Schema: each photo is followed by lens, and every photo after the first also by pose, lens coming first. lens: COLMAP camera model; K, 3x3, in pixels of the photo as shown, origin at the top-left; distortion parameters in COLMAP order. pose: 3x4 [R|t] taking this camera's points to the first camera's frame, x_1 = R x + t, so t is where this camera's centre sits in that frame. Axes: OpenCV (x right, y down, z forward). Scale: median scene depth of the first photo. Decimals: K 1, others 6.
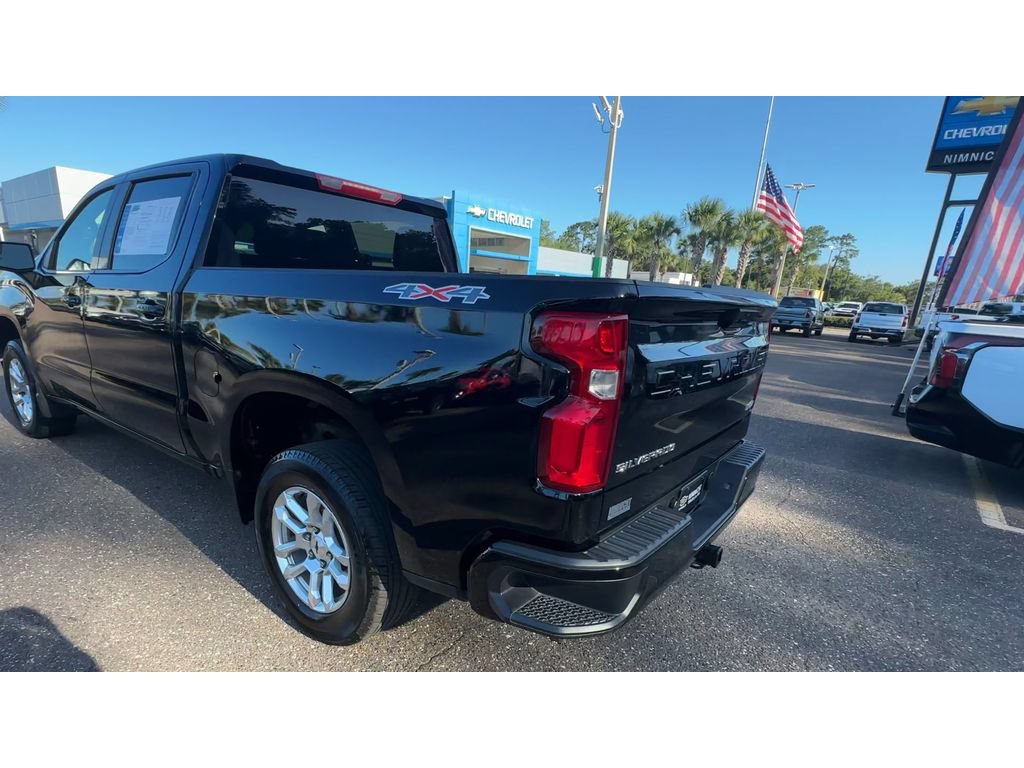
lens RADIAL K [[550.1, 0, 515.1], [0, 550.1, 461.4], [0, 0, 1]] dist [-0.000326, 0.001126]
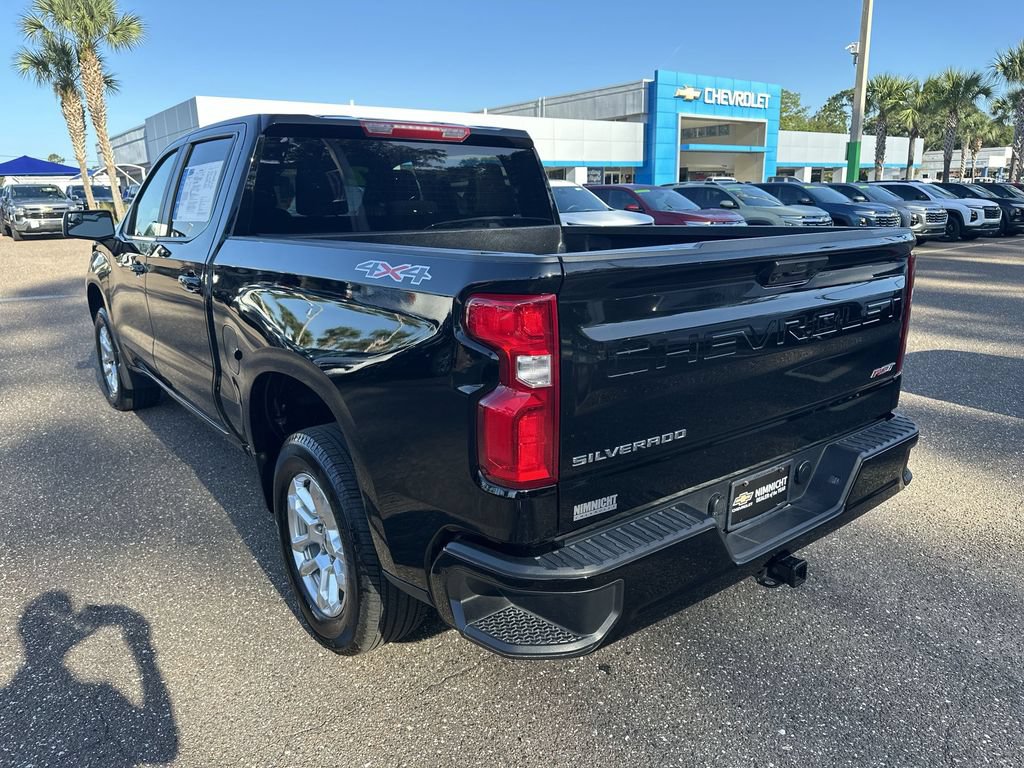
lens RADIAL K [[722.0, 0, 519.4], [0, 722.0, 386.4], [0, 0, 1]] dist [0.019545, -0.009249]
pose [[0.971906, -0.013979, -0.234953, 0.220172], [-0.001046, 0.997968, -0.063706, -0.020328], [0.235366, 0.062162, 0.969917, -0.083978]]
